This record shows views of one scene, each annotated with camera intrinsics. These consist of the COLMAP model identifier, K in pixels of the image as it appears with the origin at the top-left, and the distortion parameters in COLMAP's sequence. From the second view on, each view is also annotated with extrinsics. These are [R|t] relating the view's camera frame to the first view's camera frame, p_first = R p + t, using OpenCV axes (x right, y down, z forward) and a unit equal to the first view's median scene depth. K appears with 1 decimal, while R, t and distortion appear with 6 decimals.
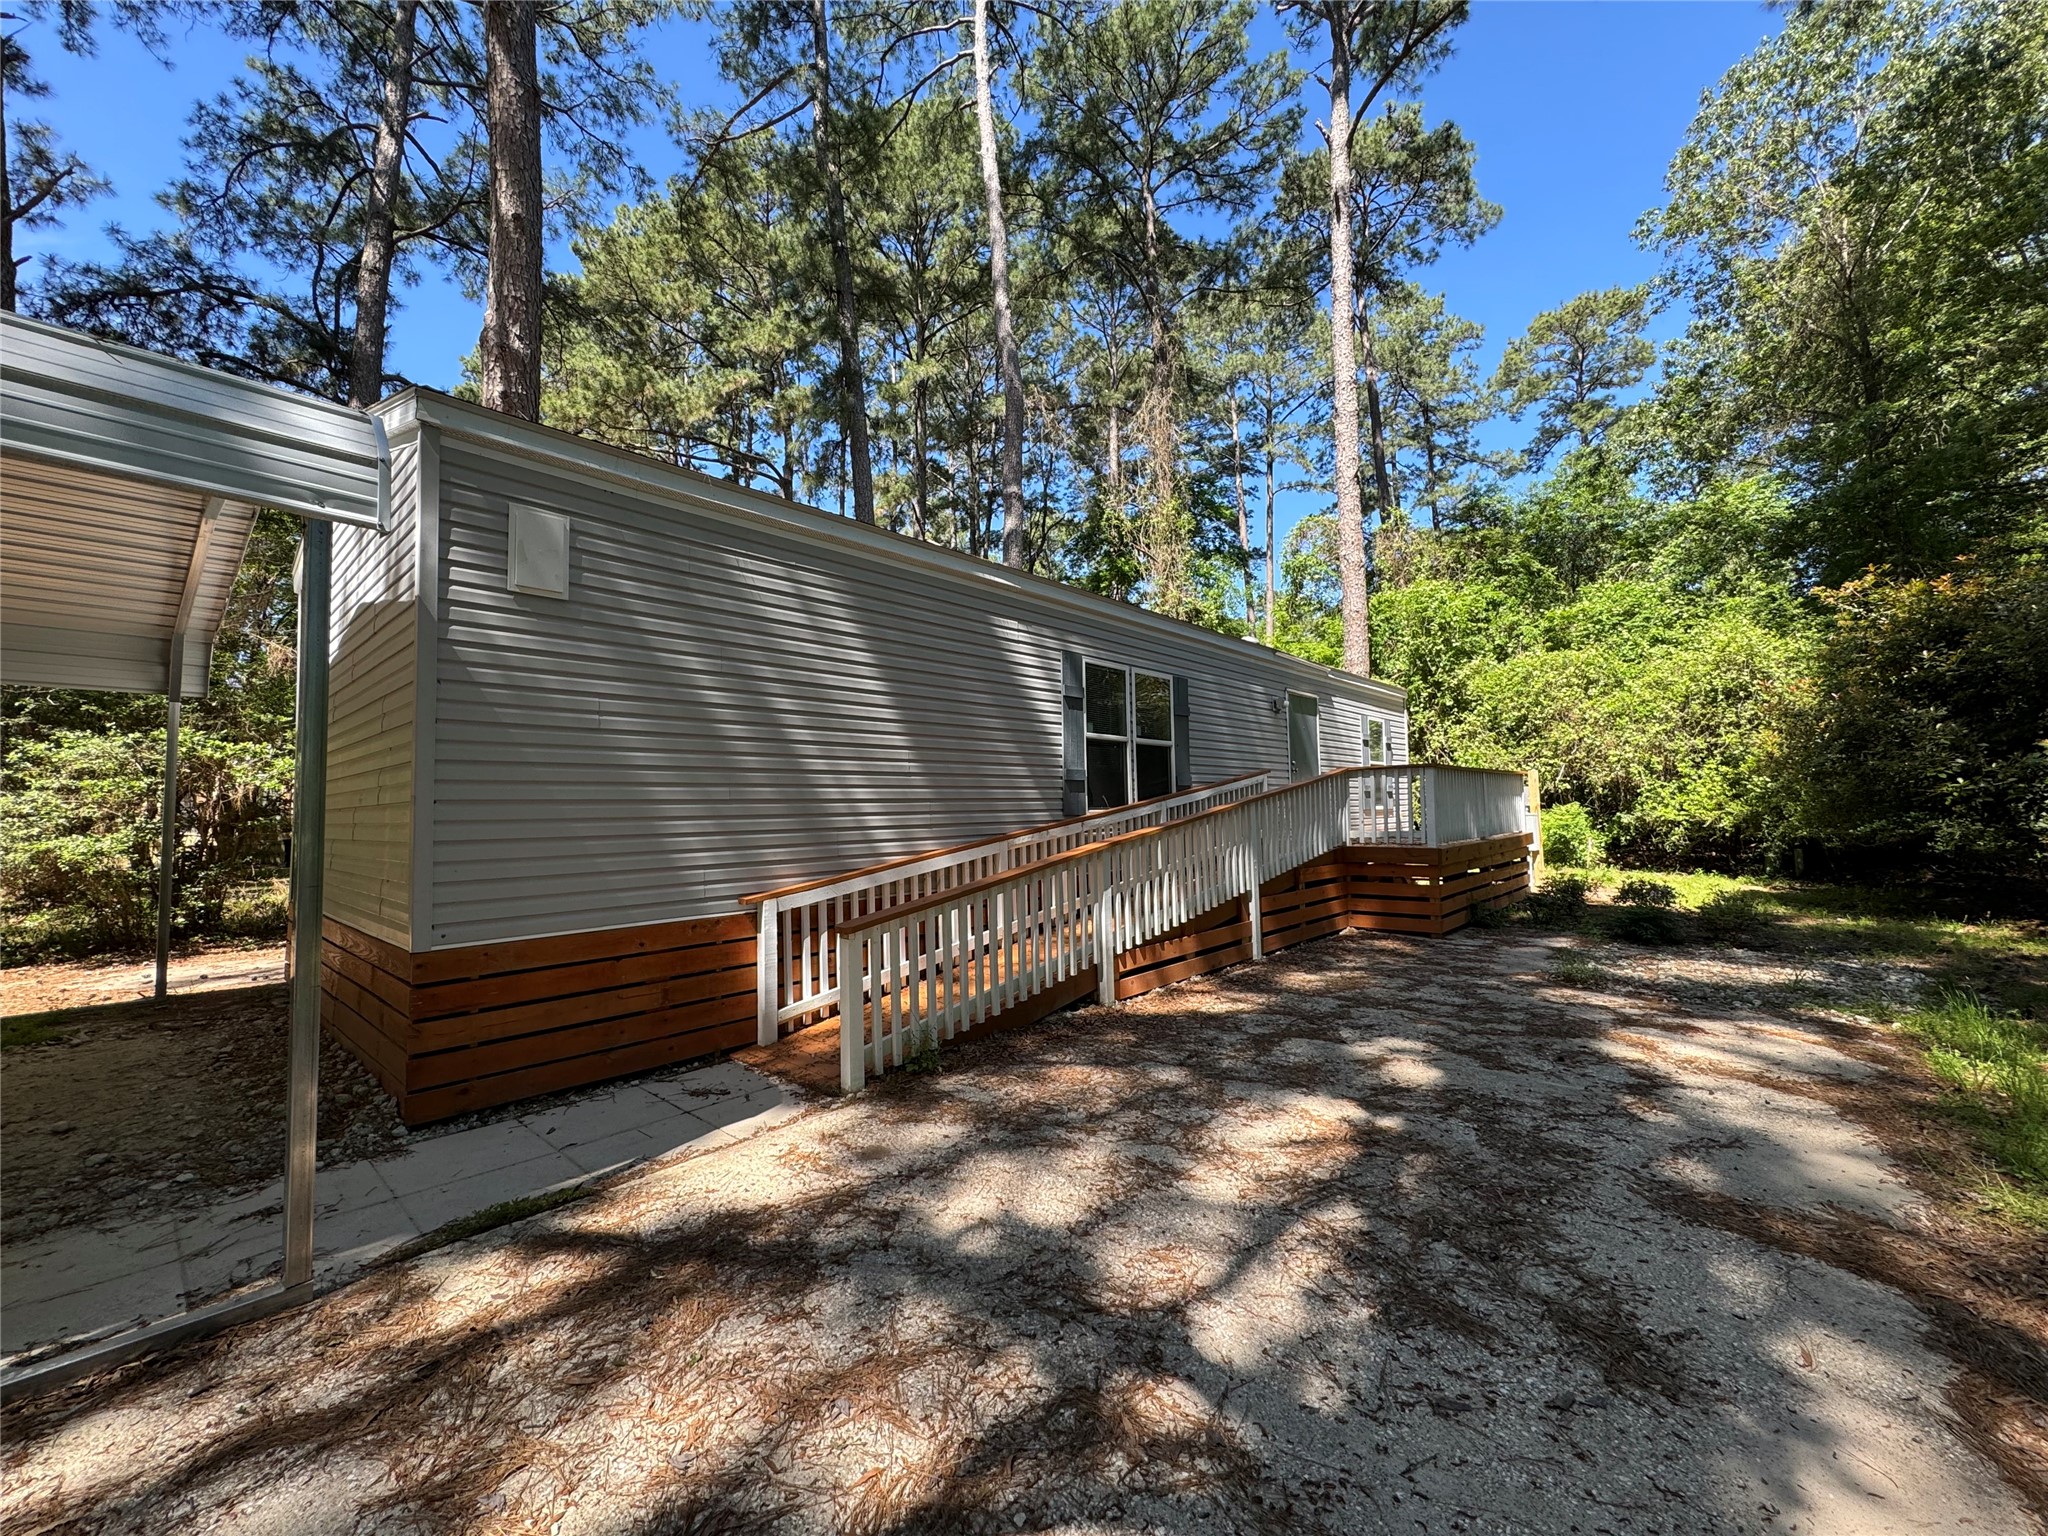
lens RADIAL K [[820.8, 0, 1034.9], [0, 820.8, 764.1], [0, 0, 1]] dist [0.001481, 0.000158]
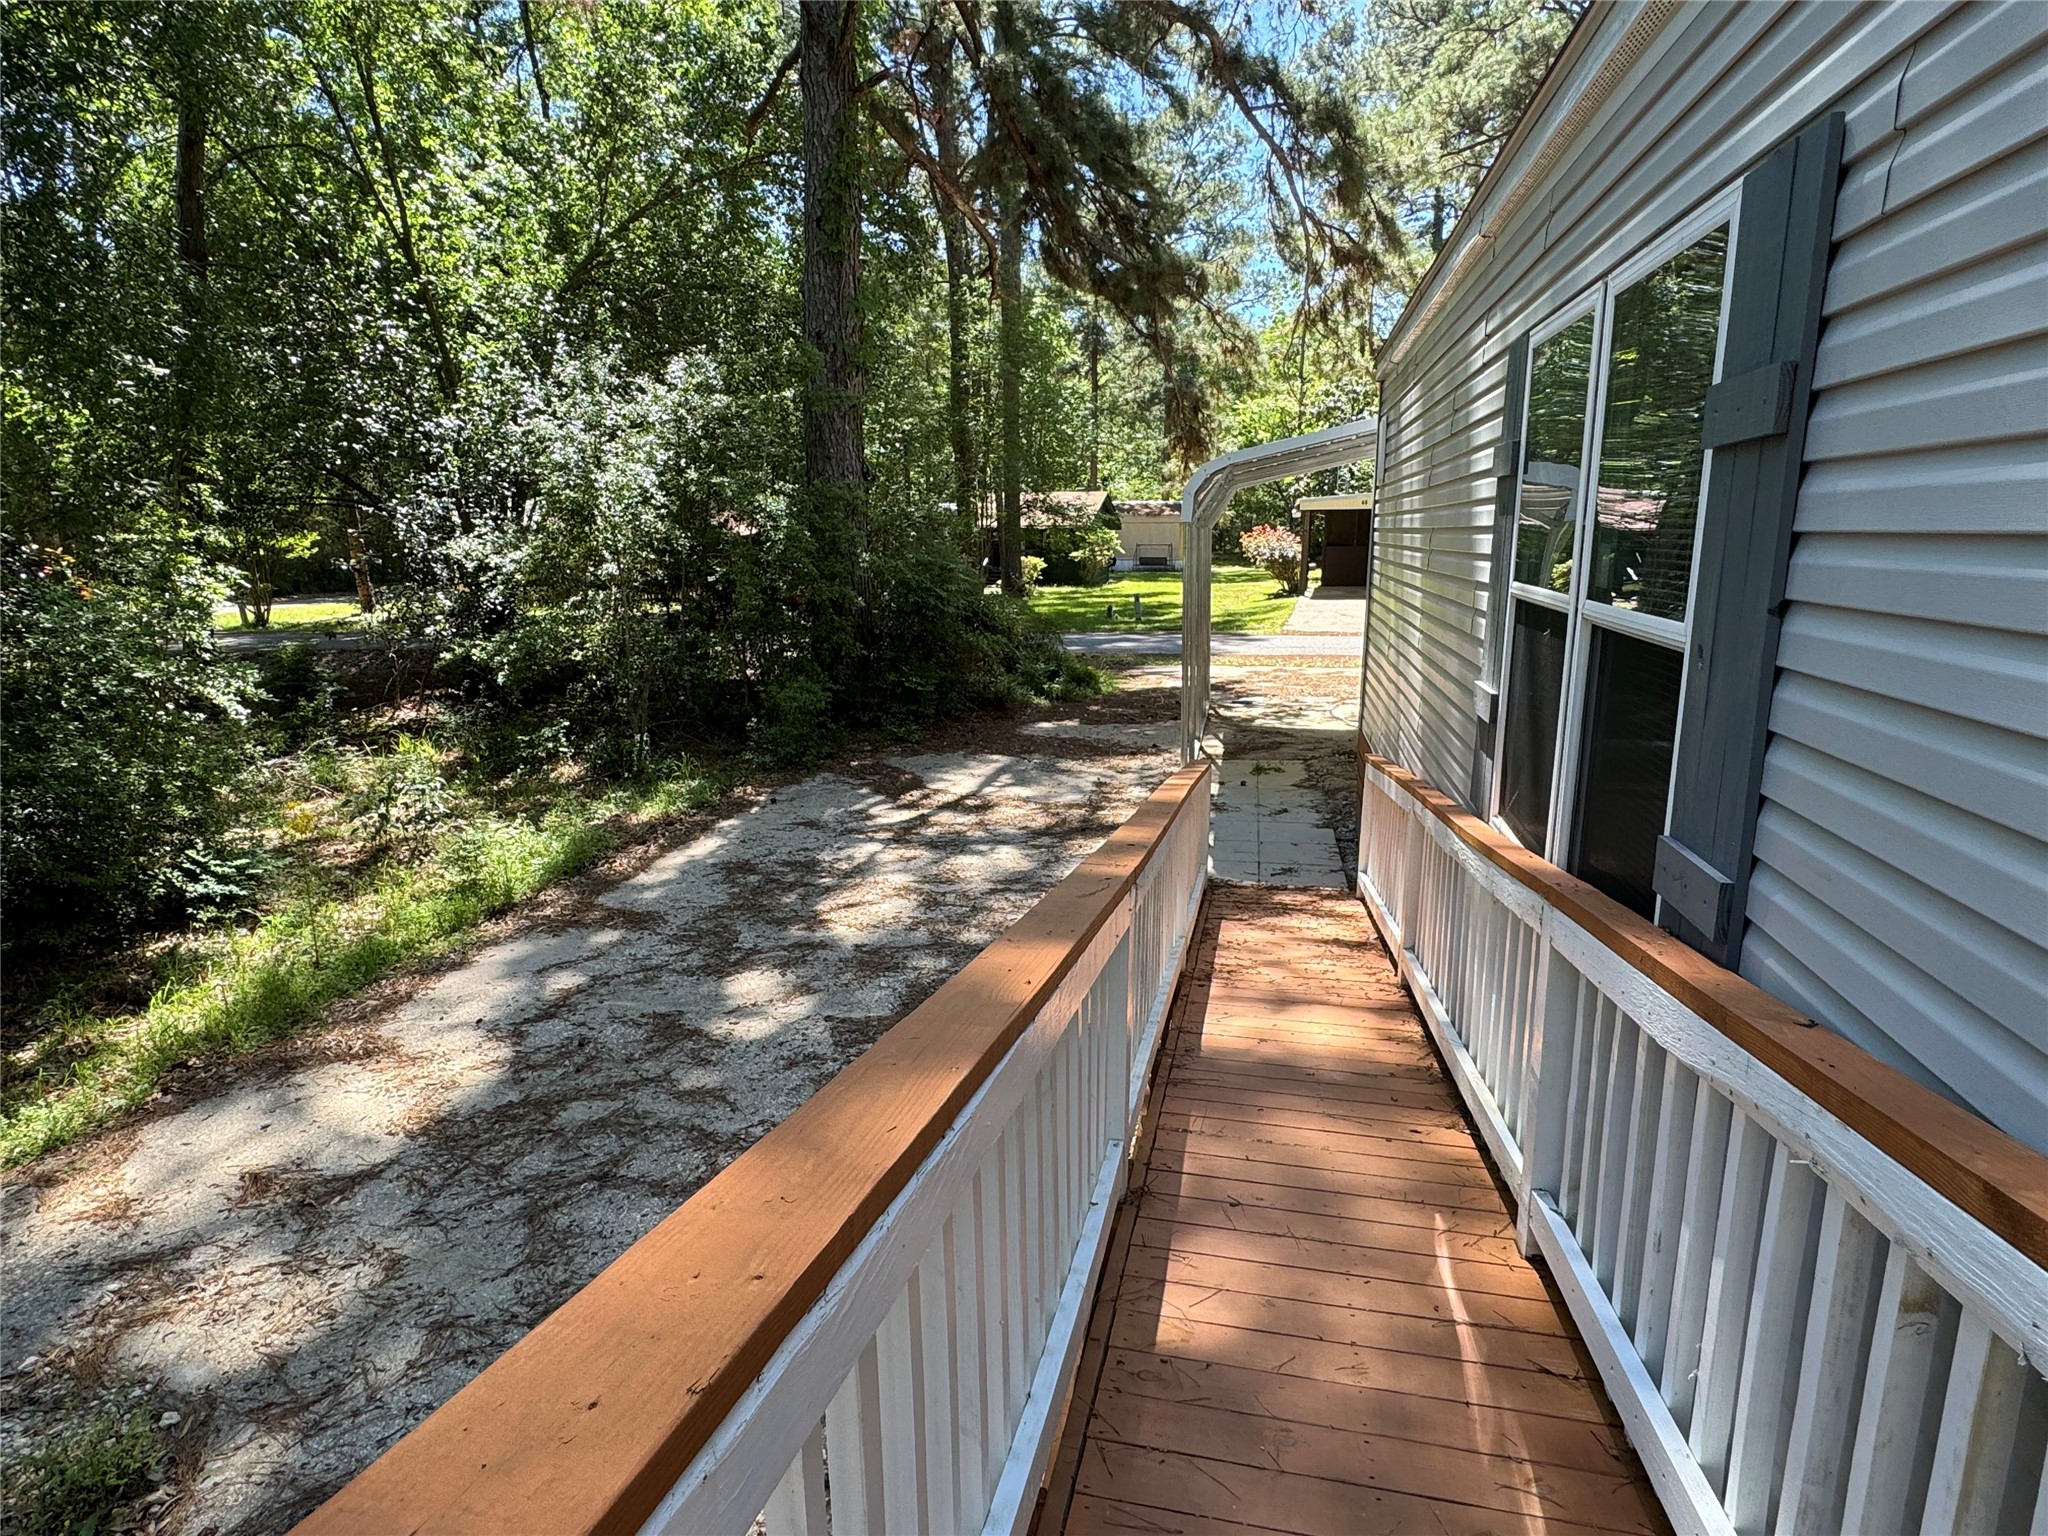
lens RADIAL K [[1130.5, 0, 1021.4], [0, 1130.5, 766.5], [0, 0, 1]] dist [-0.003340, 0.002053]
pose [[-0.870241, 0.126577, -0.476087, 0.991803], [0.054856, 0.985315, 0.161693, -0.105029], [0.489562, 0.114596, -0.864406, 2.835043]]
